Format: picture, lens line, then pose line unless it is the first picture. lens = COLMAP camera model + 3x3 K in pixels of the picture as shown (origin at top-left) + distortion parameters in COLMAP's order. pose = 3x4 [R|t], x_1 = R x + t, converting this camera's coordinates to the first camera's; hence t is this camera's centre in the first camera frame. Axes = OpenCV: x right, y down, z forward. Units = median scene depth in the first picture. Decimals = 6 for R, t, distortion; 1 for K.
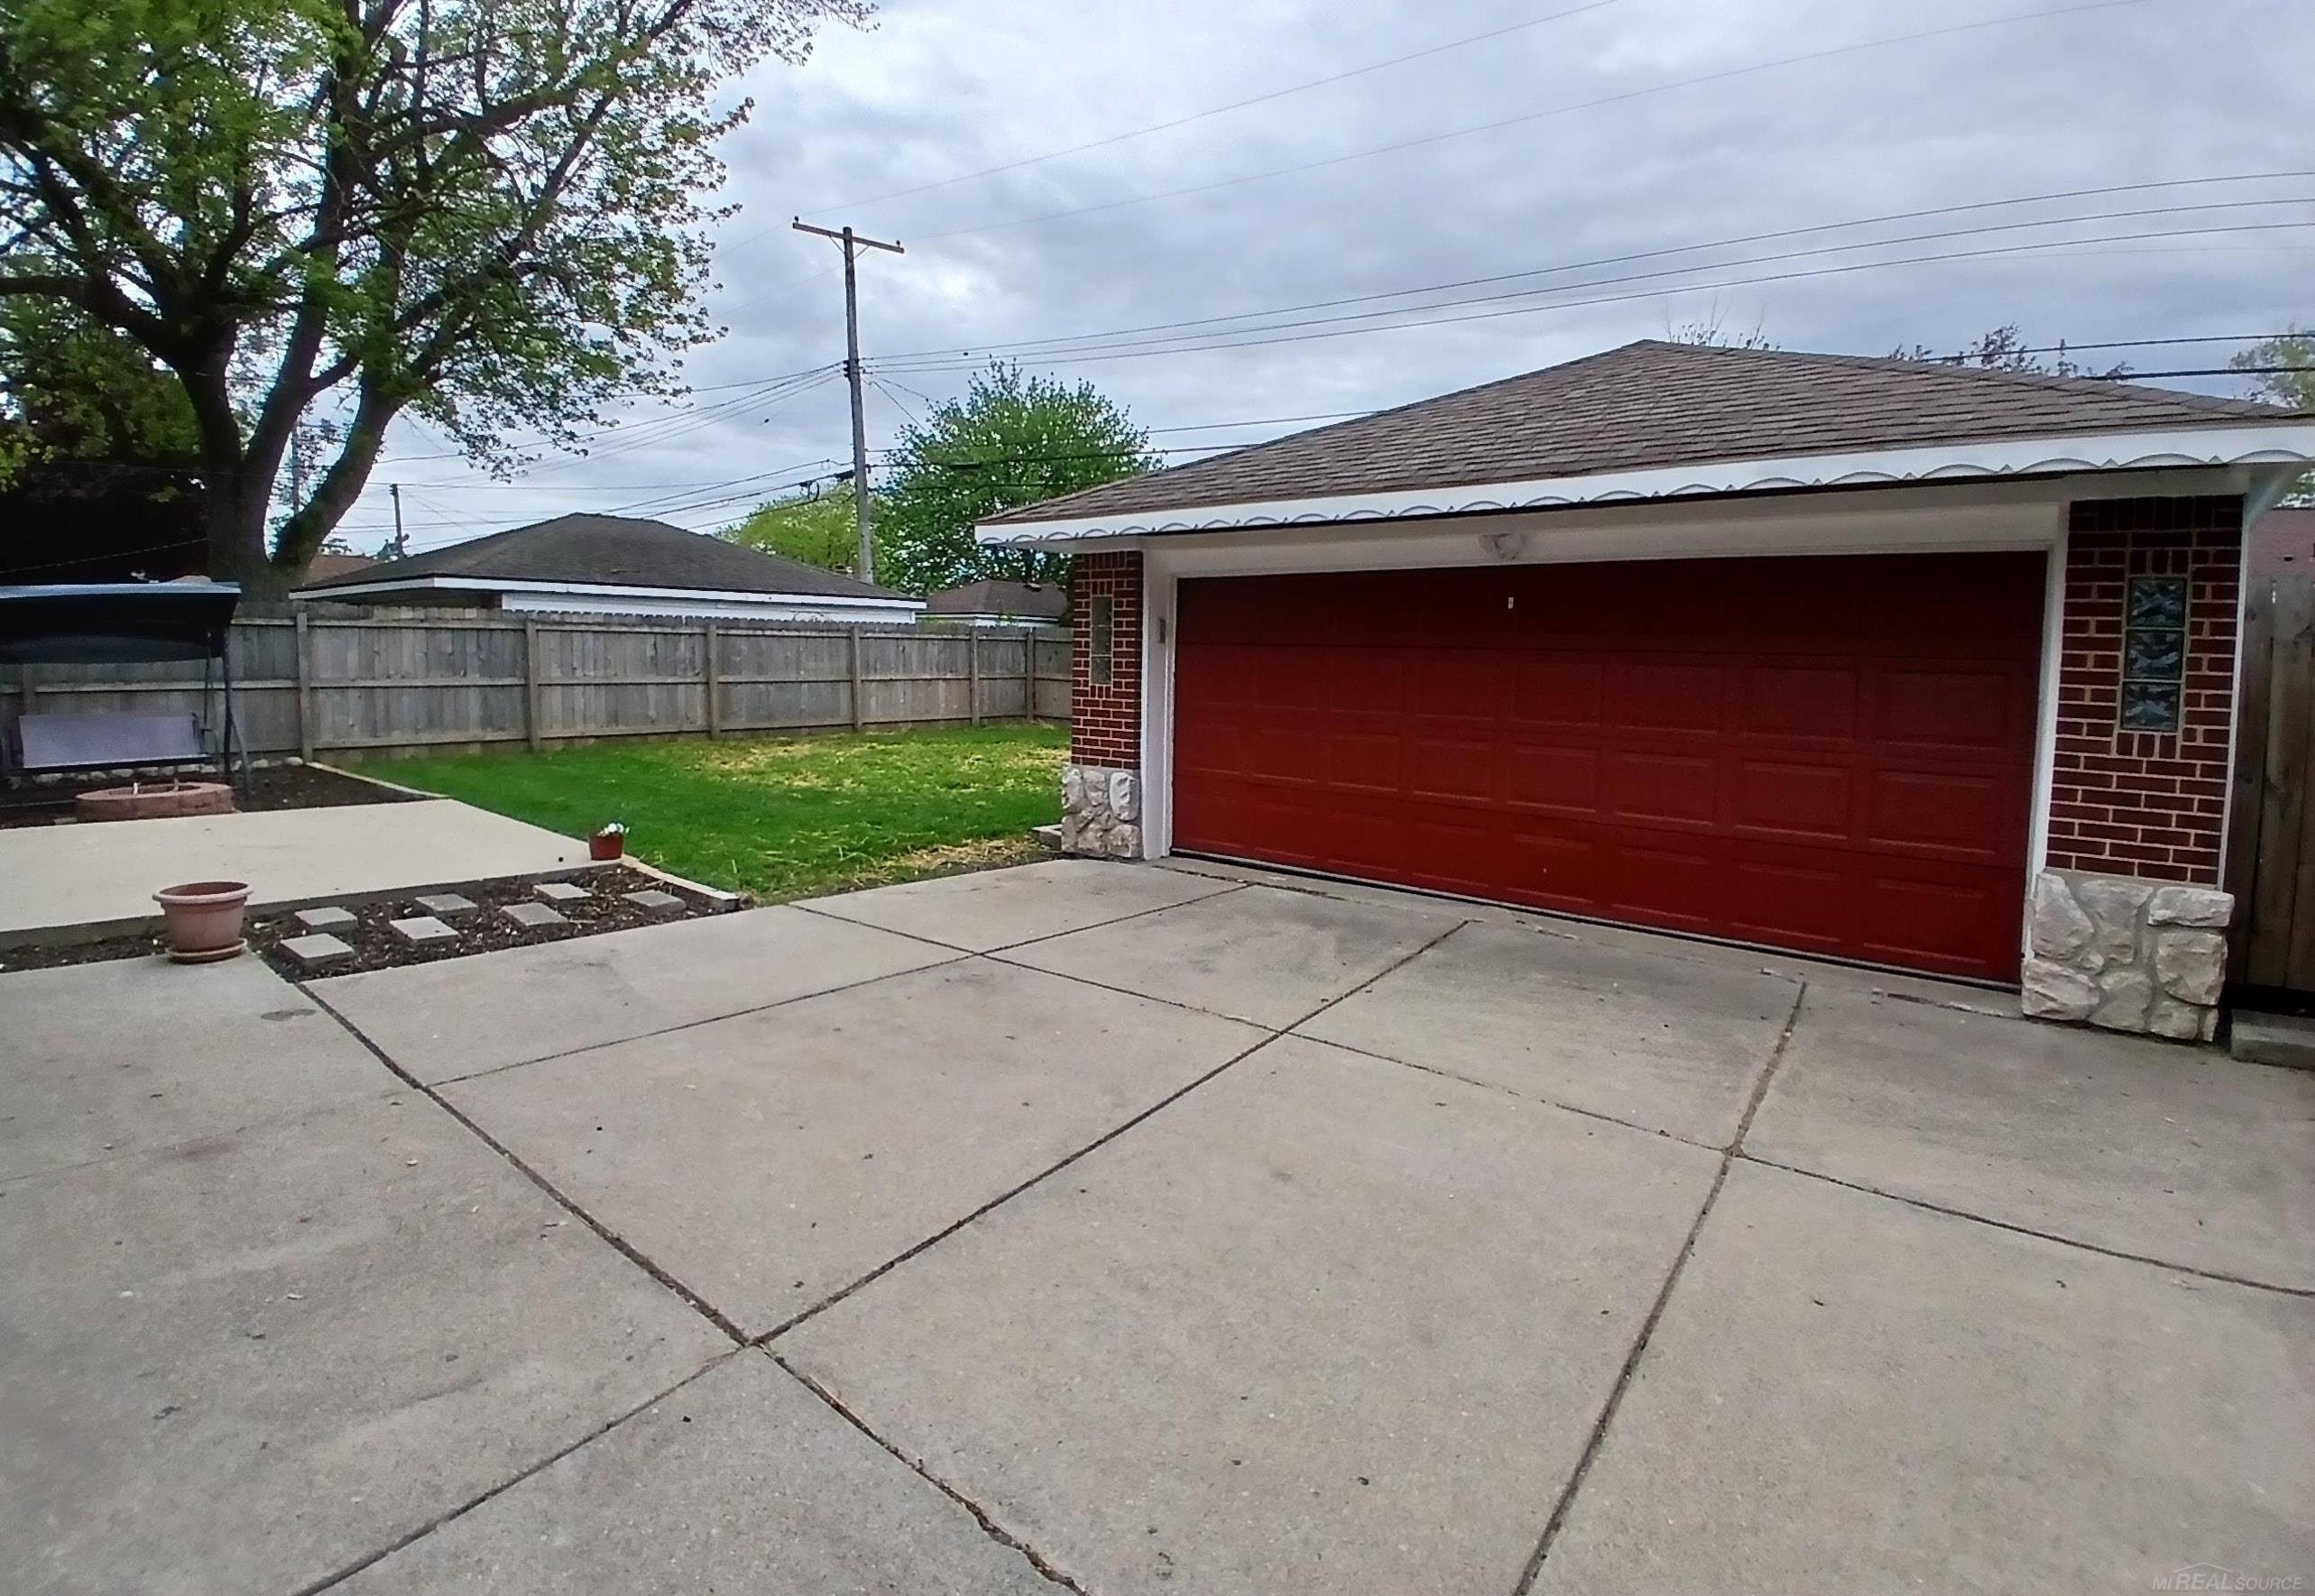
lens RADIAL K [[1197.0, 0, 1170.8], [0, 1197.0, 781.5], [0, 0, 1]] dist [-0.024838, -0.008661]
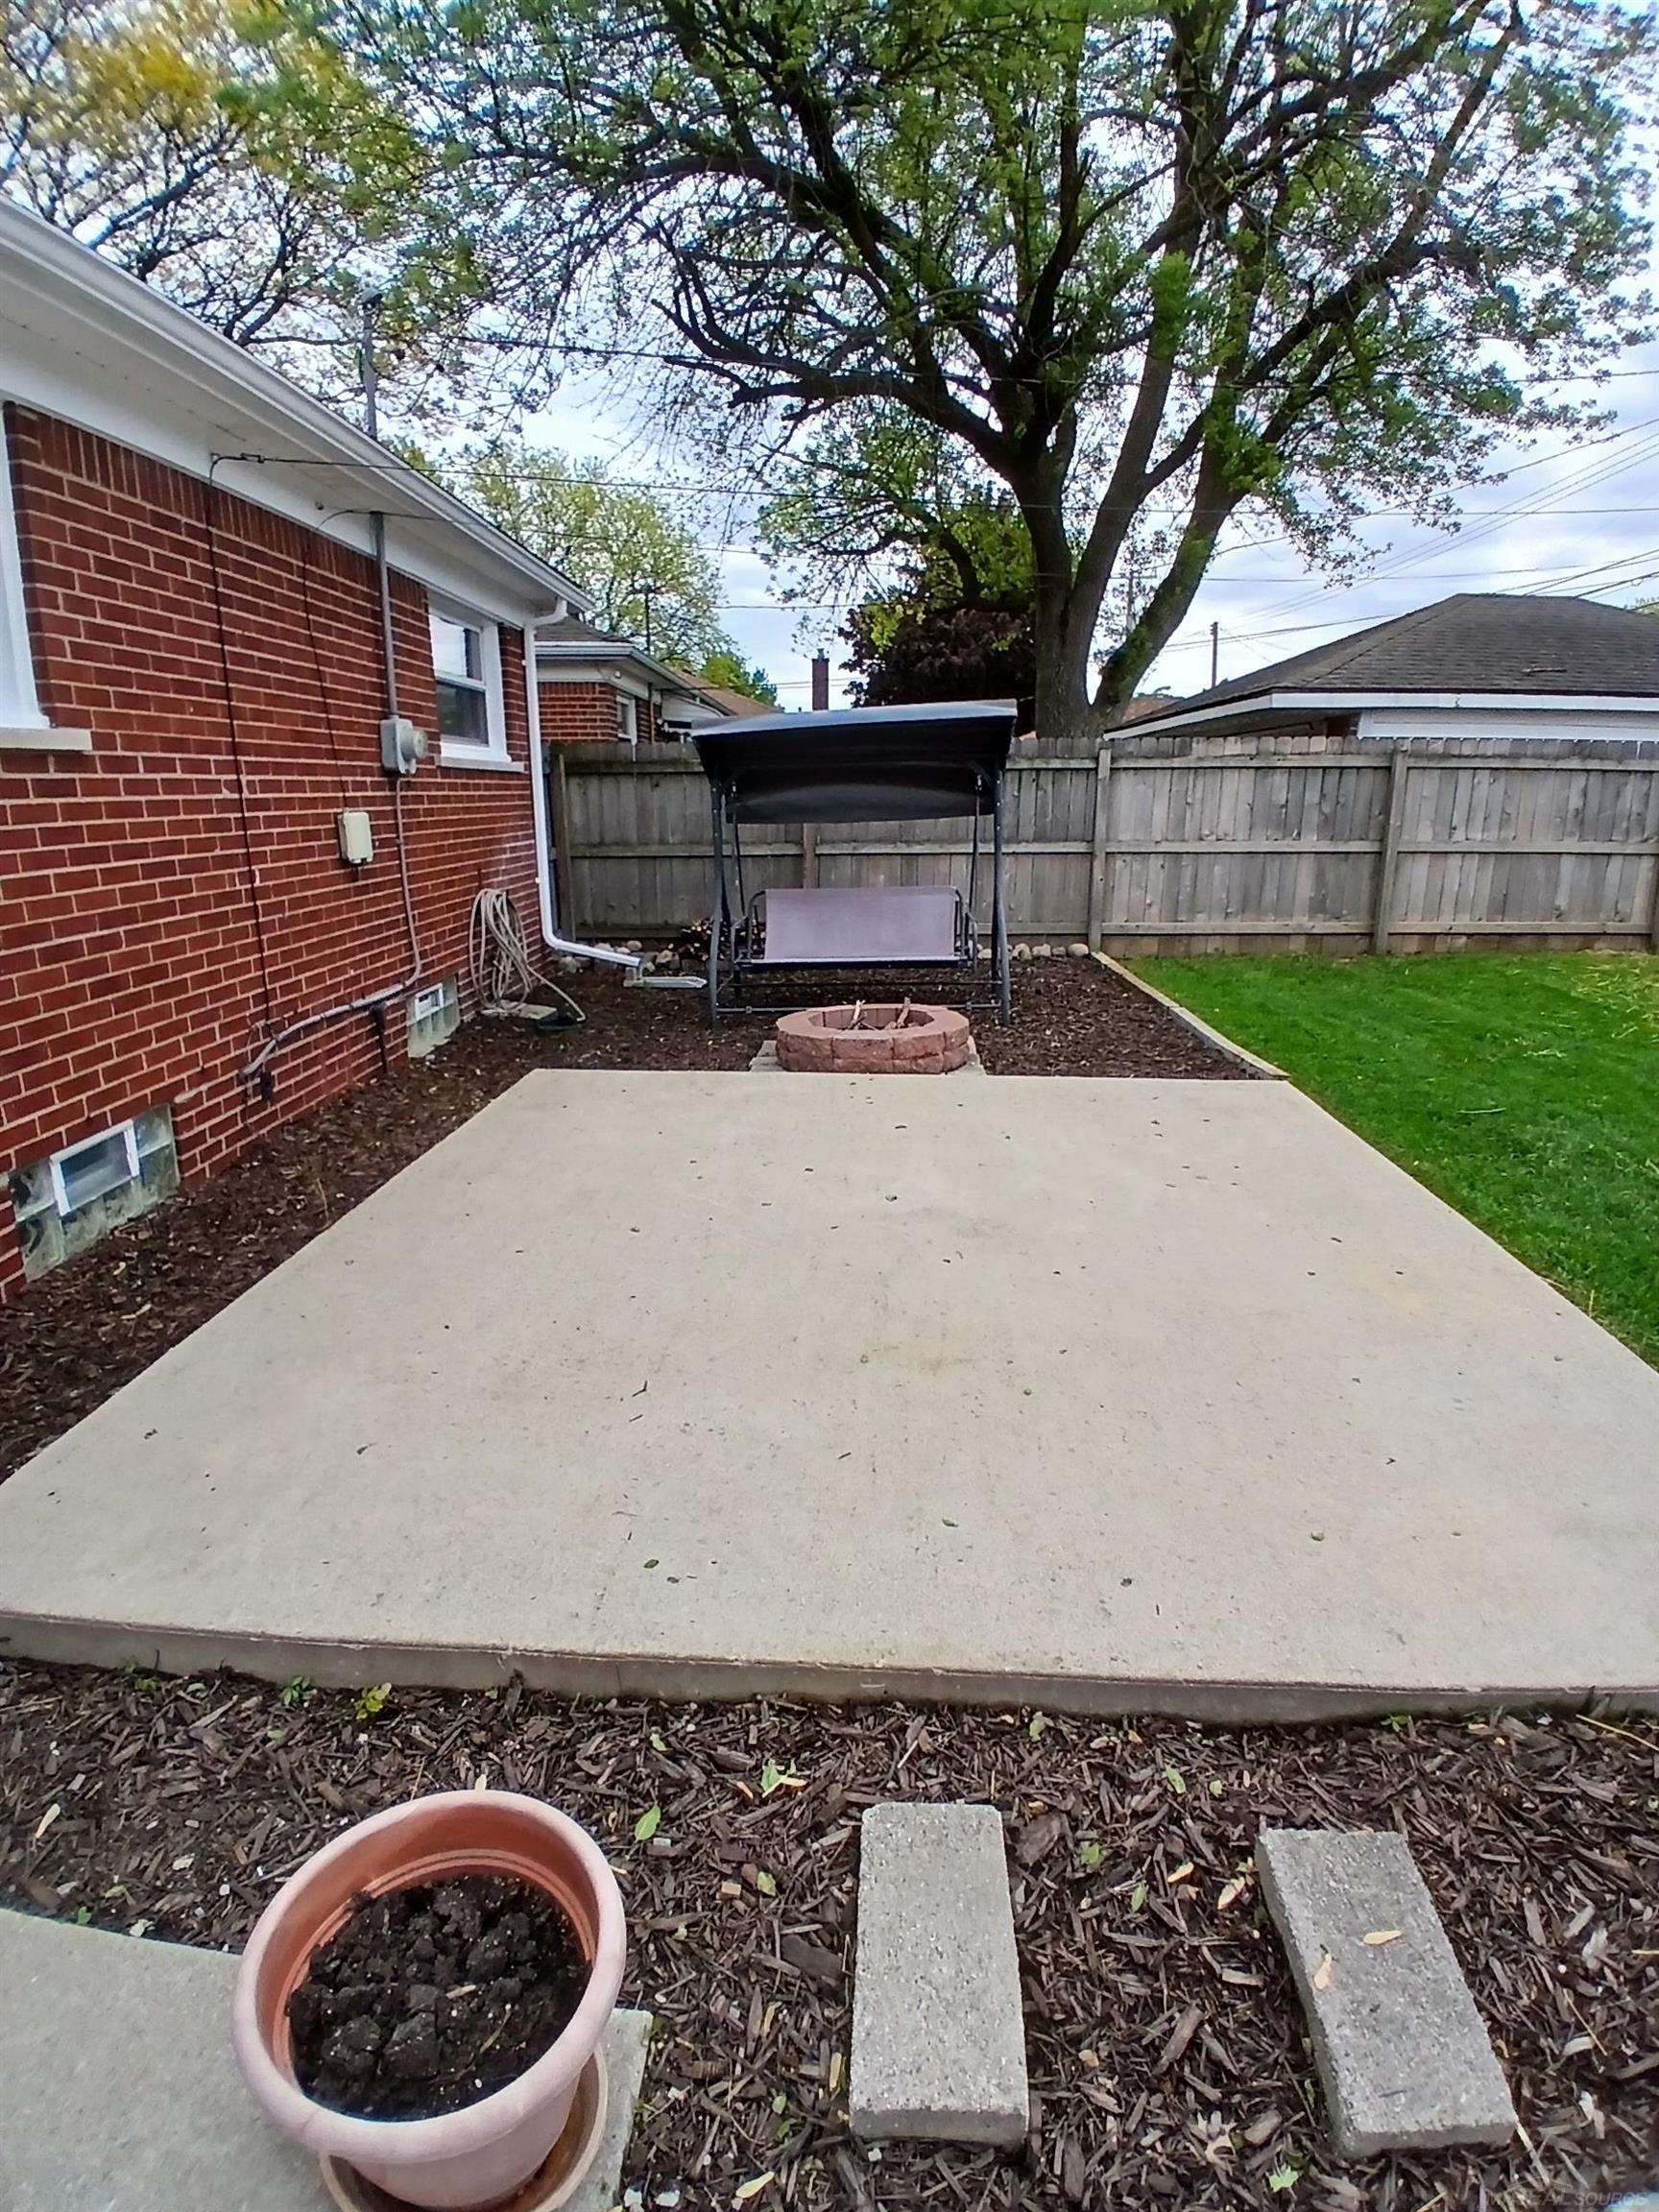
lens RADIAL K [[1188.1, 0, 818.9], [0, 1188.1, 1115.6], [0, 0, 1]] dist [-0.043234, -0.004072]
pose [[0.641861, 0.183566, -0.744525, -0.217497], [-0.064284, 0.980388, 0.186300, -0.037107], [0.764122, -0.071718, 0.641073, 0.309878]]
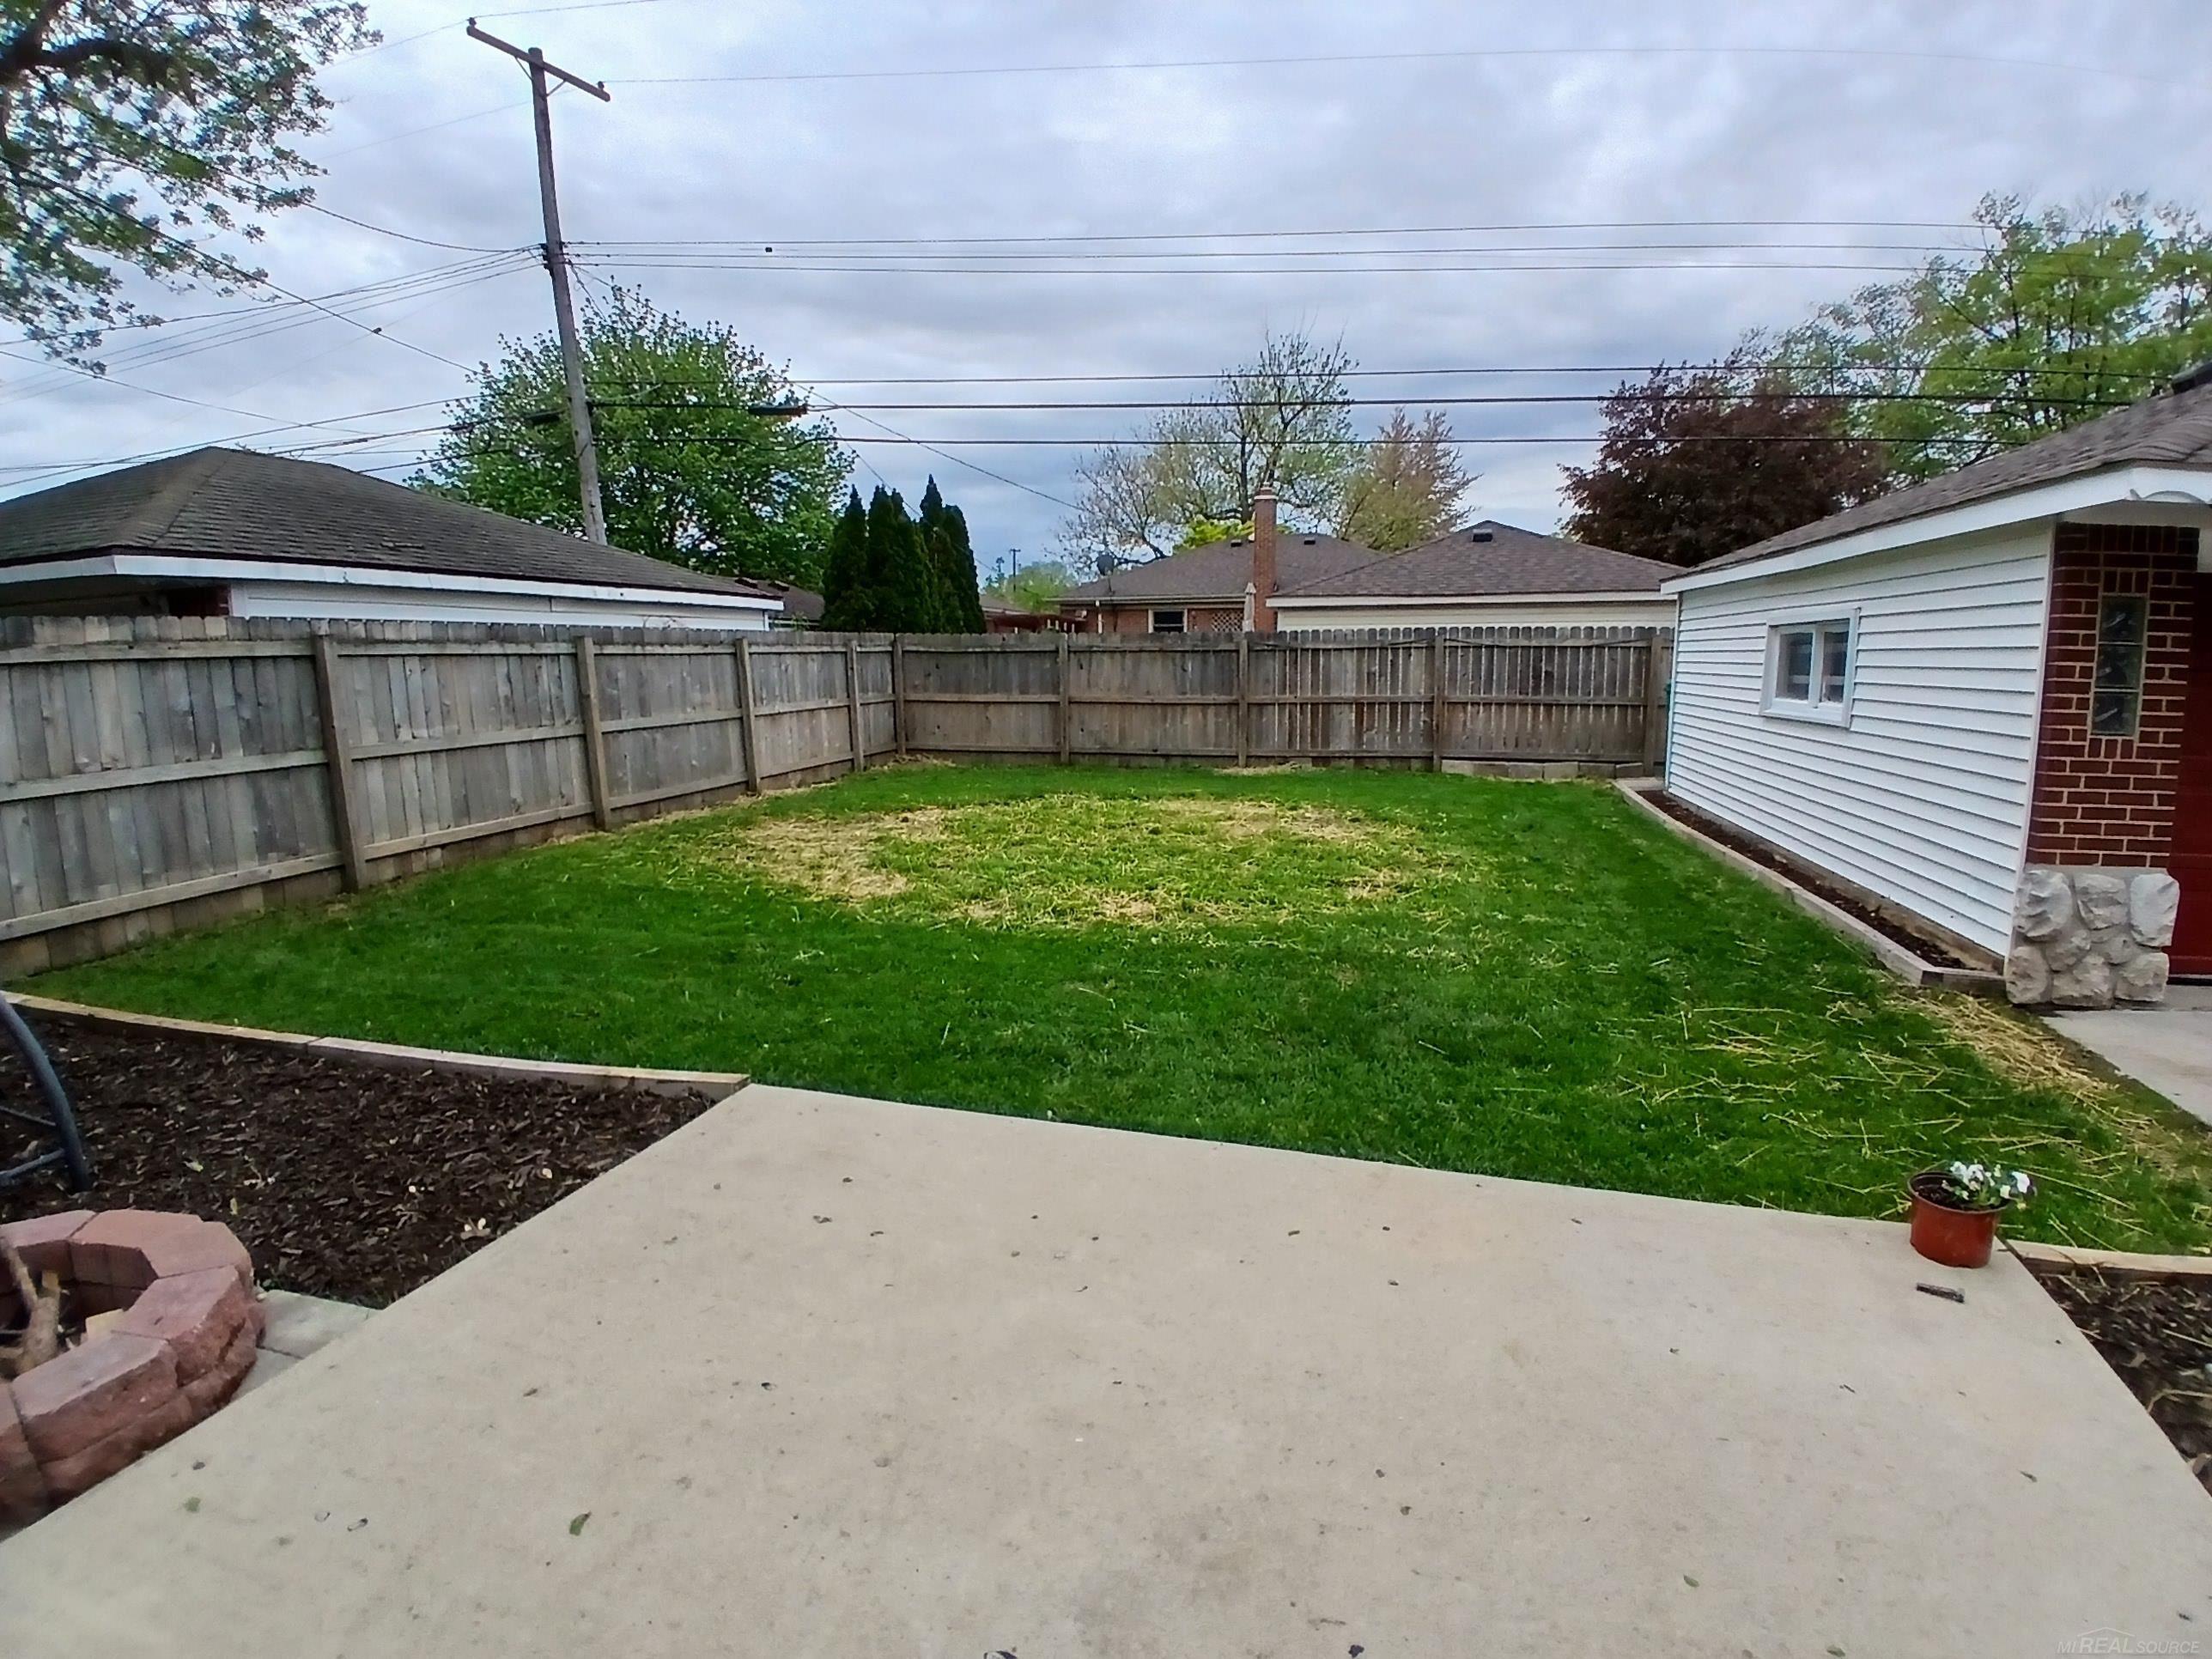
lens RADIAL K [[1093.8, 0, 1124.7], [0, 1093.8, 851.1], [0, 0, 1]] dist [-0.011119, -0.025198]
pose [[0.874769, -0.103404, 0.473378, -0.447395], [0.065901, 0.993276, 0.095187, -0.062579], [-0.480038, -0.052071, 0.875701, 0.400029]]
